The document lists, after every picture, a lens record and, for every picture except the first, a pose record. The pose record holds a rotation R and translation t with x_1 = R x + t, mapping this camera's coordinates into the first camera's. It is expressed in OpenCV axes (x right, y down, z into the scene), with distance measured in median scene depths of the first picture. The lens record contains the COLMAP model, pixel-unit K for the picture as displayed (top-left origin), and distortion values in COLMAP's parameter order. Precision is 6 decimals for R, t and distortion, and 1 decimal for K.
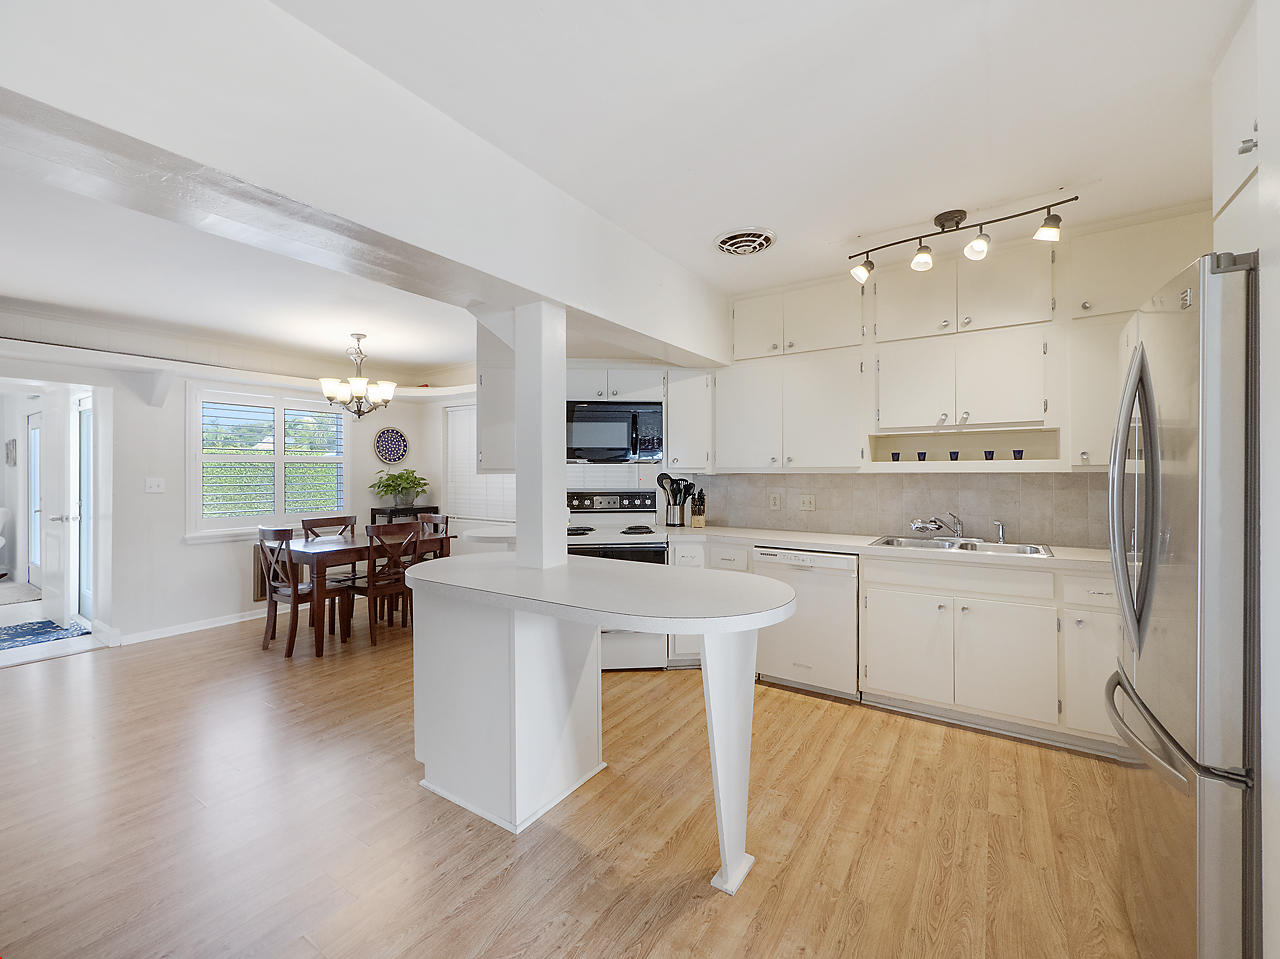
lens RADIAL K [[542.3, 0, 641.3], [0, 542.3, 475.5], [0, 0, 1]] dist [0.000343, -0.000315]
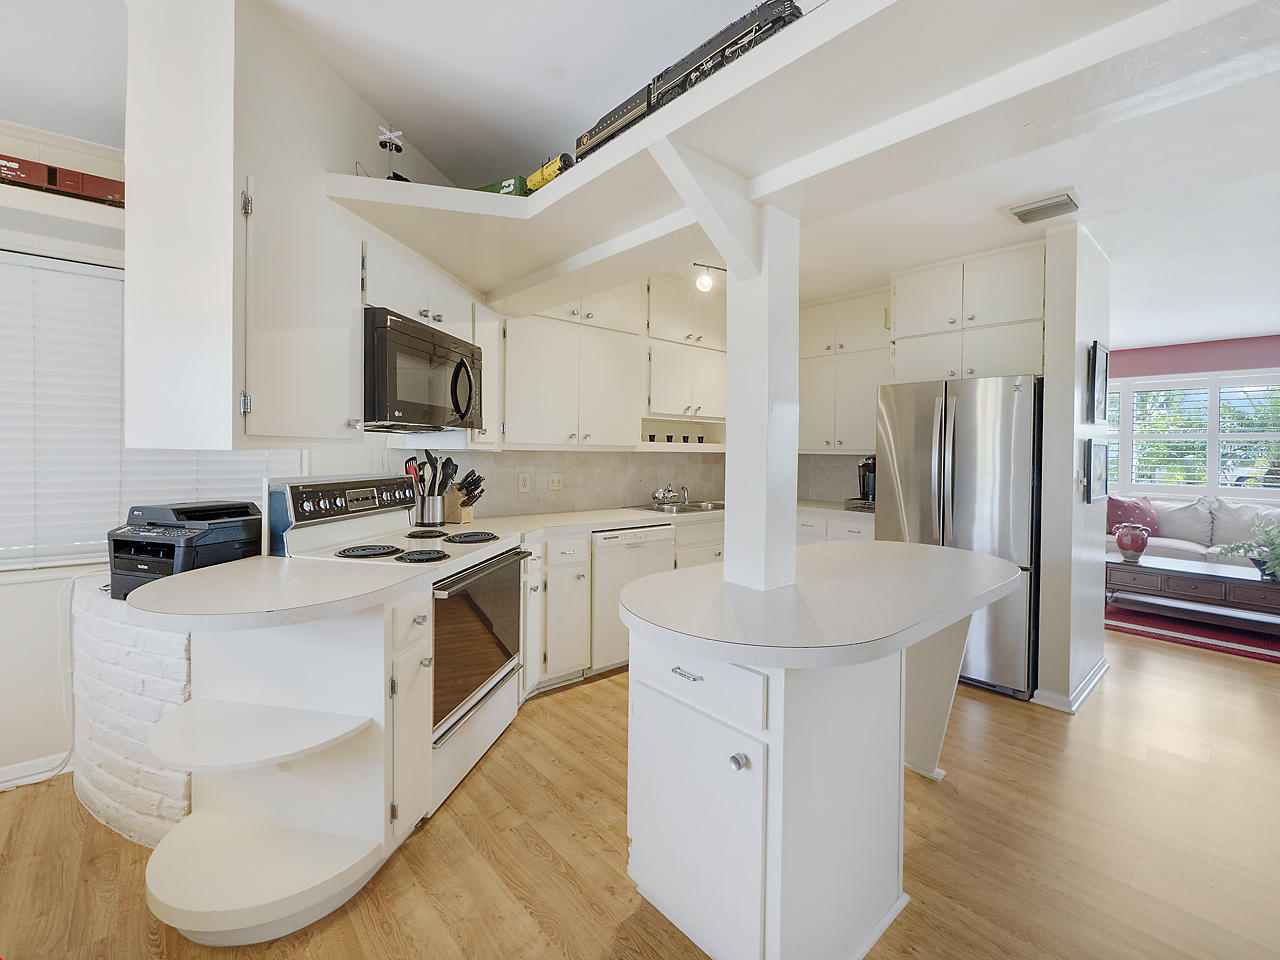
lens RADIAL K [[542.3, 0, 642.5], [0, 542.3, 460.3], [0, 0, 1]] dist [0.000343, -0.000315]
pose [[0.268075, -0.011217, 0.963333, -0.638324], [-0.008241, 0.999869, 0.013936, -0.002432], [-0.963363, -0.011675, 0.267947, 0.674357]]
